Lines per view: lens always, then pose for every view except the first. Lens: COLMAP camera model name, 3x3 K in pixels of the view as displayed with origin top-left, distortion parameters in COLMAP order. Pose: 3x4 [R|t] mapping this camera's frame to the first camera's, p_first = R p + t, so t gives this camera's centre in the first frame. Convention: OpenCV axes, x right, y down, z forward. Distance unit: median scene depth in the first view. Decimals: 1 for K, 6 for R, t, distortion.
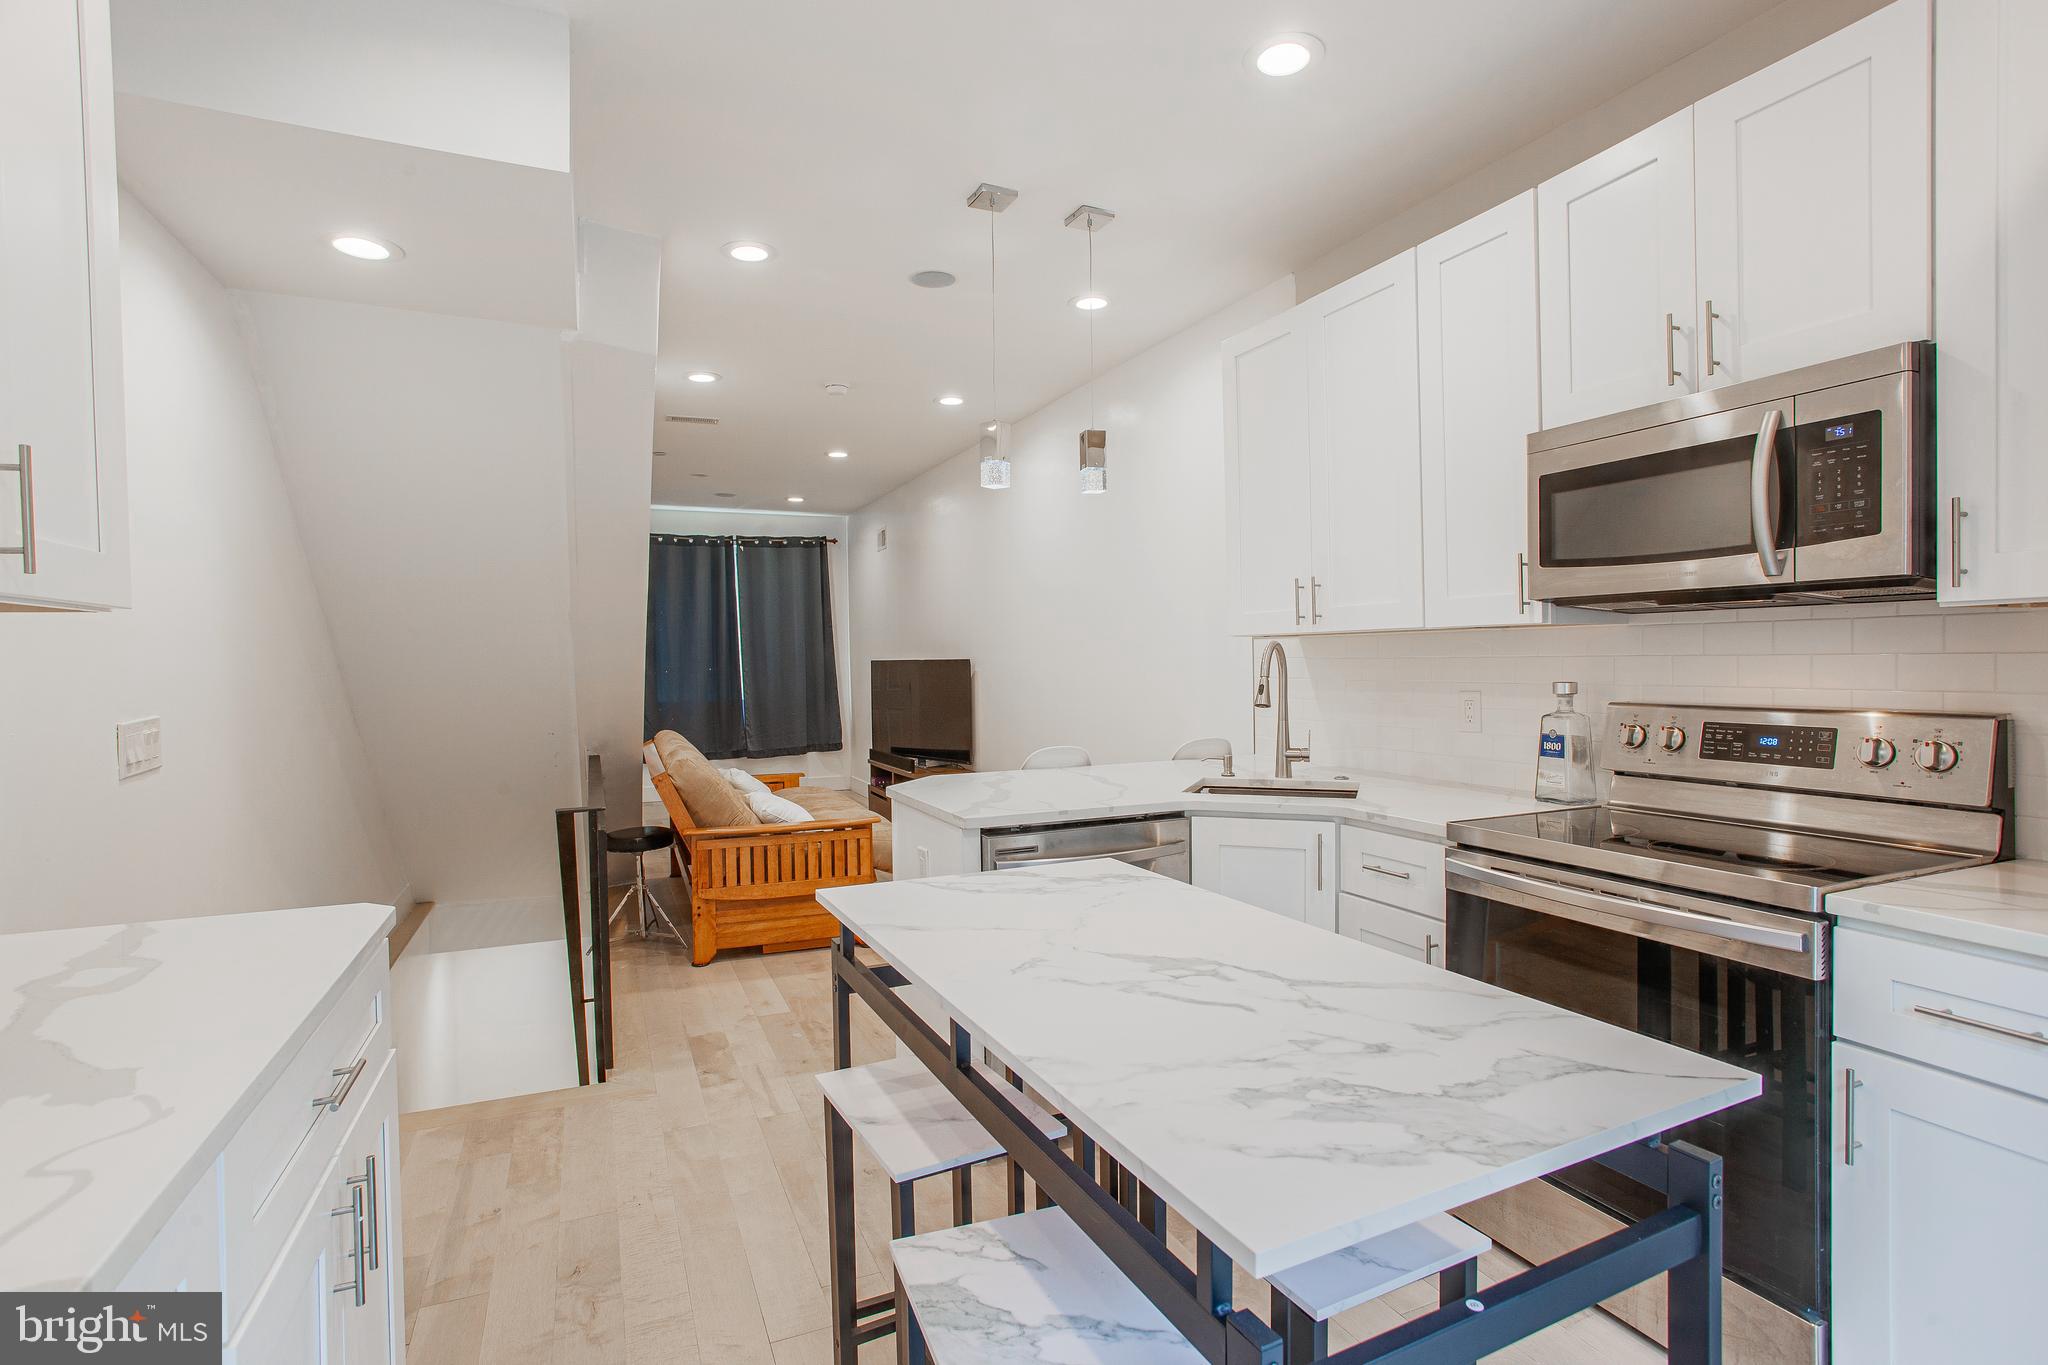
lens RADIAL K [[977.0, 0, 1016.8], [0, 977.0, 674.7], [0, 0, 1]] dist [-0.062210, 0.030690]
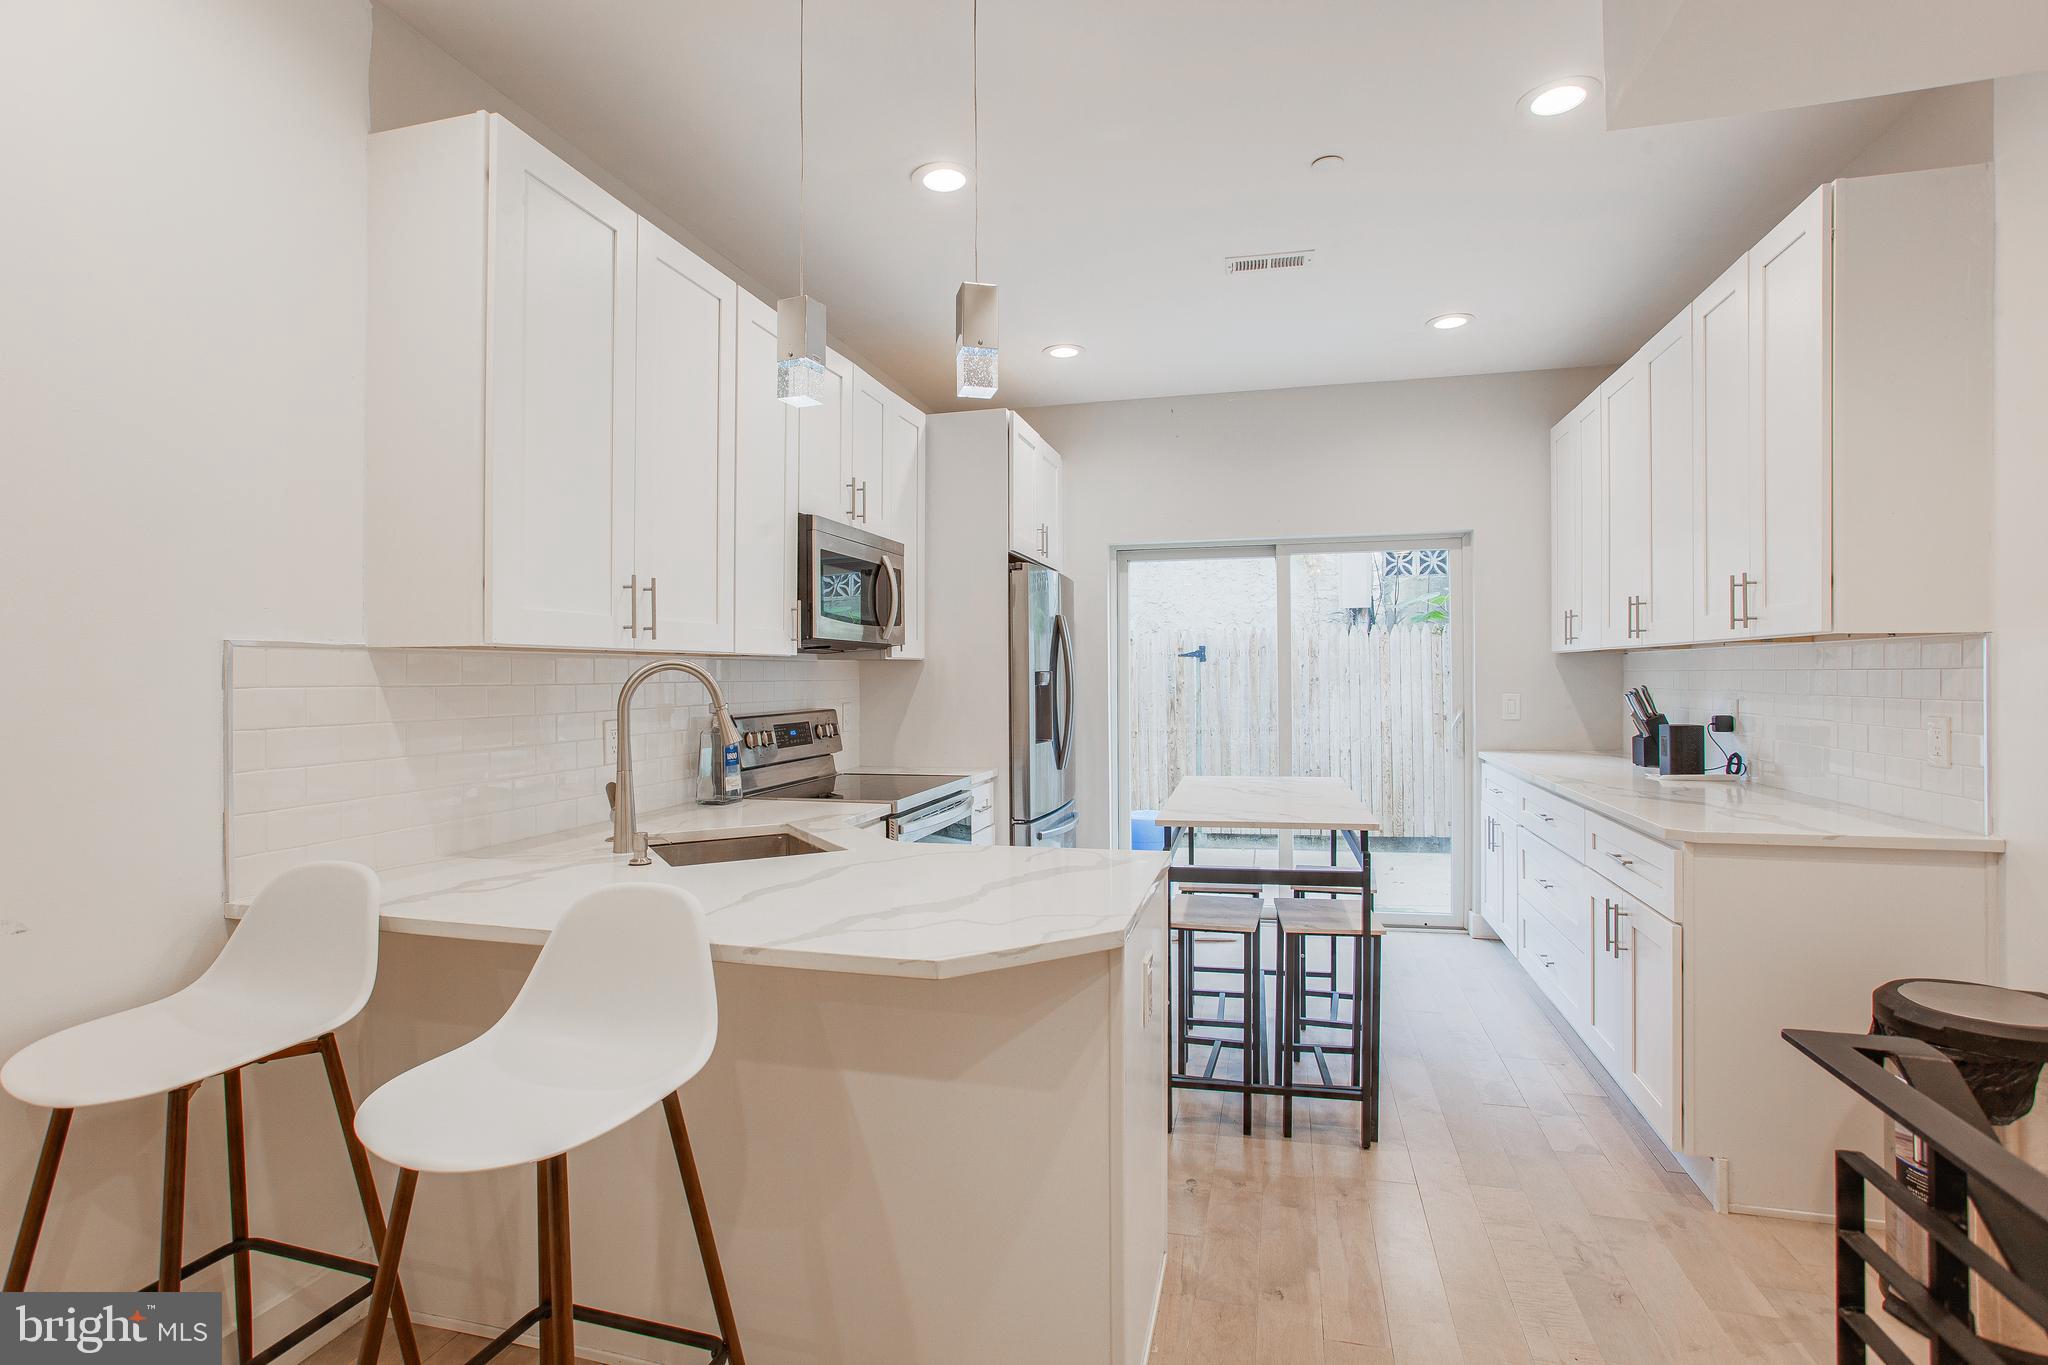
lens RADIAL K [[977.0, 0, 1016.8], [0, 977.0, 674.7], [0, 0, 1]] dist [-0.062210, 0.030690]
pose [[-0.772608, 0.019205, 0.634593, -0.556028], [0.028430, 0.999586, 0.004362, -0.025992], [-0.634247, 0.021411, -0.772834, 1.921624]]
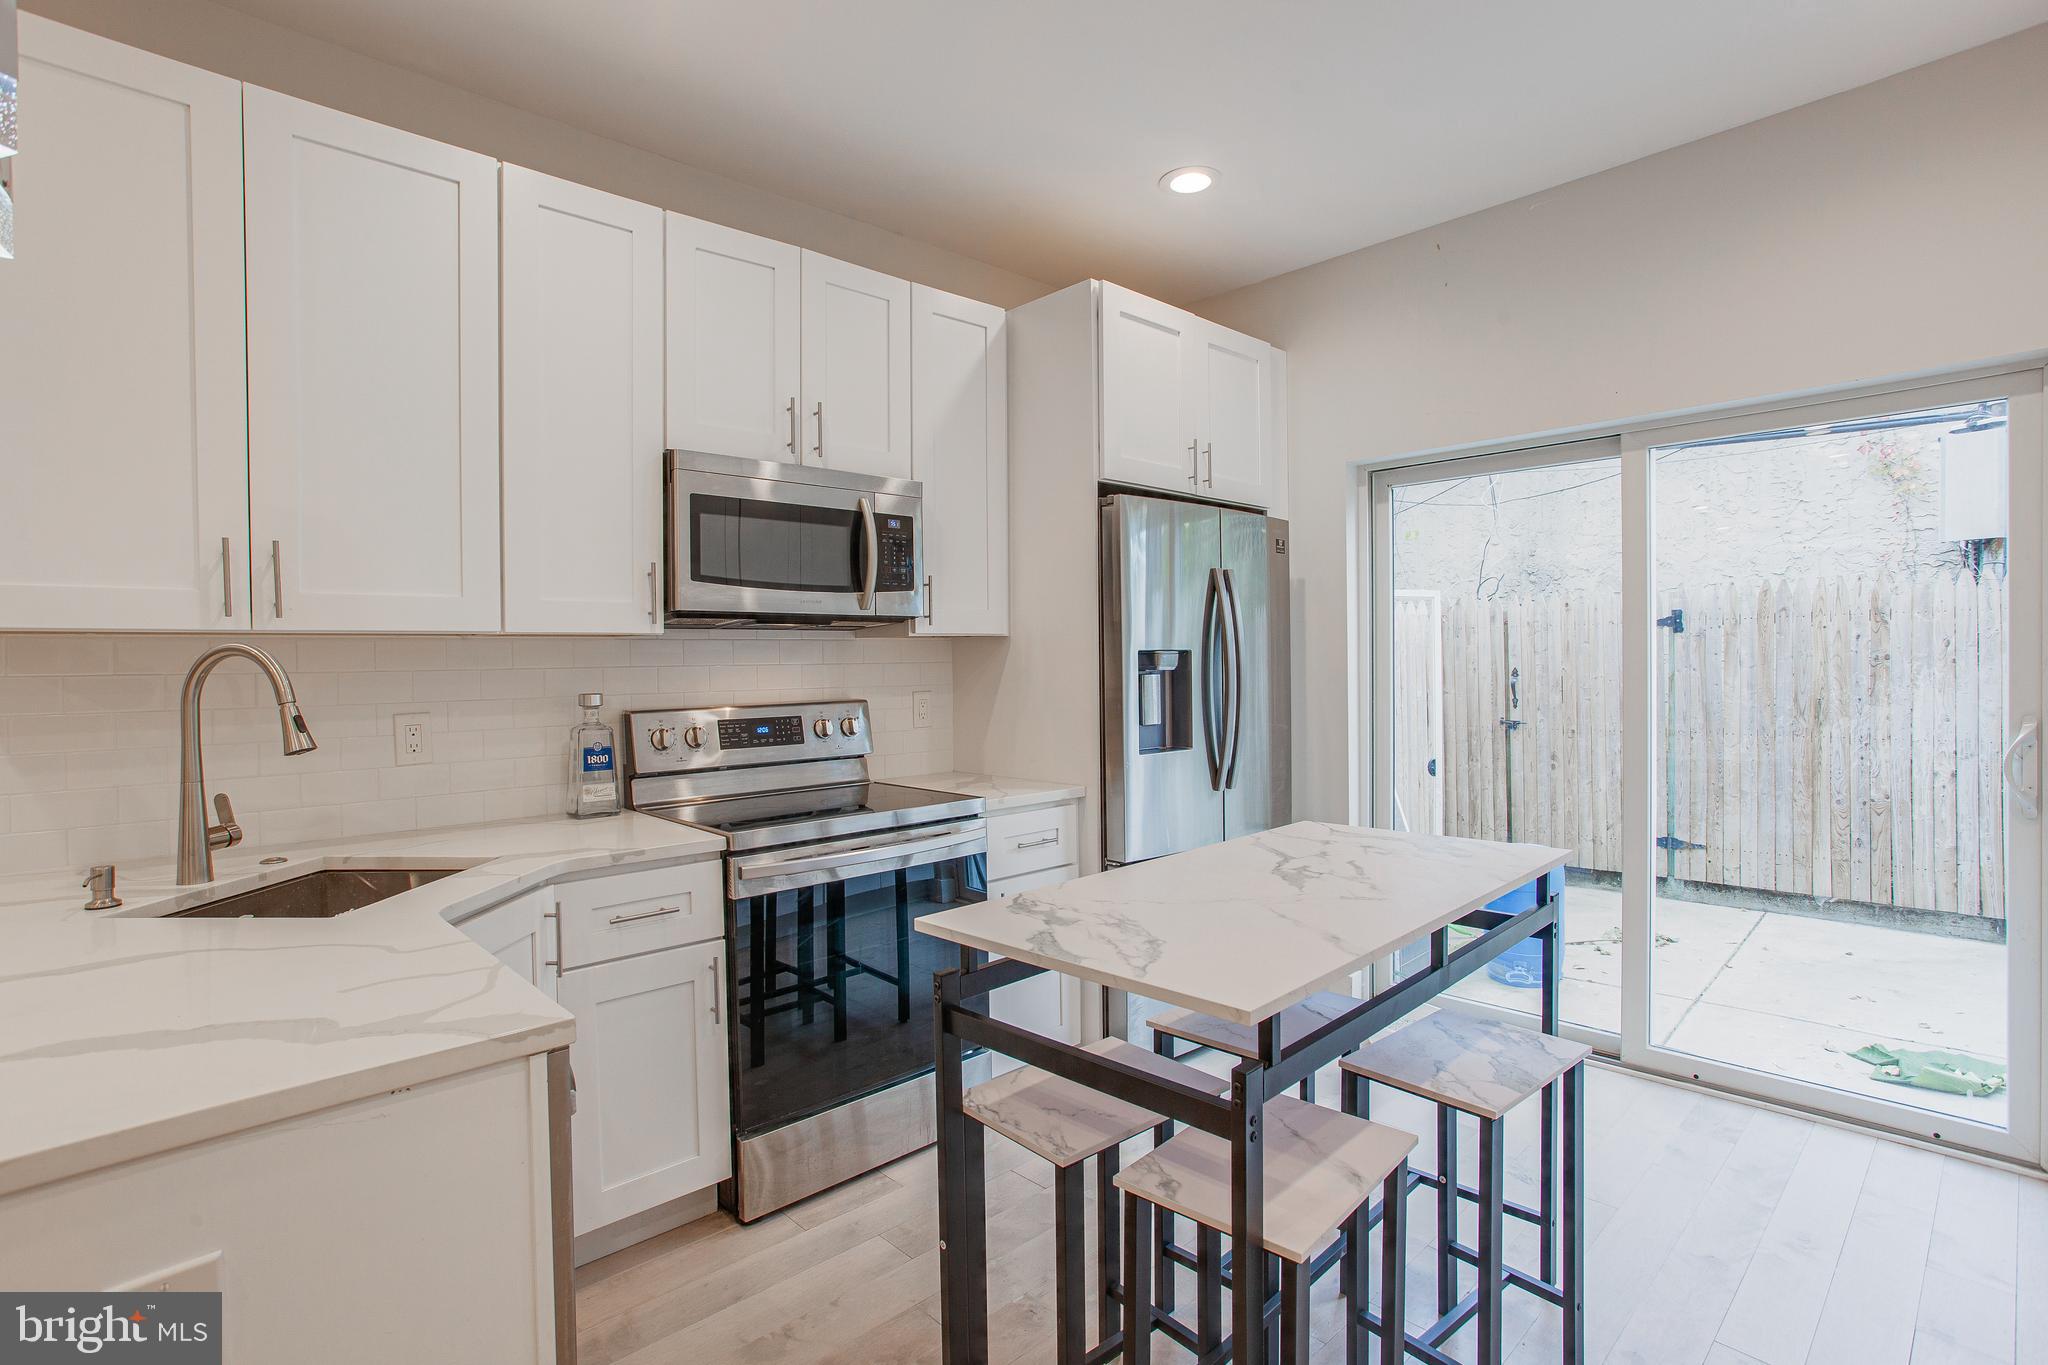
lens RADIAL K [[977.0, 0, 1016.8], [0, 977.0, 674.7], [0, 0, 1]] dist [-0.062210, 0.030690]
pose [[-0.321978, 0.001690, 0.946746, -0.575028], [0.032795, 0.999418, 0.009369, -0.007902], [-0.946179, 0.034065, -0.321846, 1.020147]]
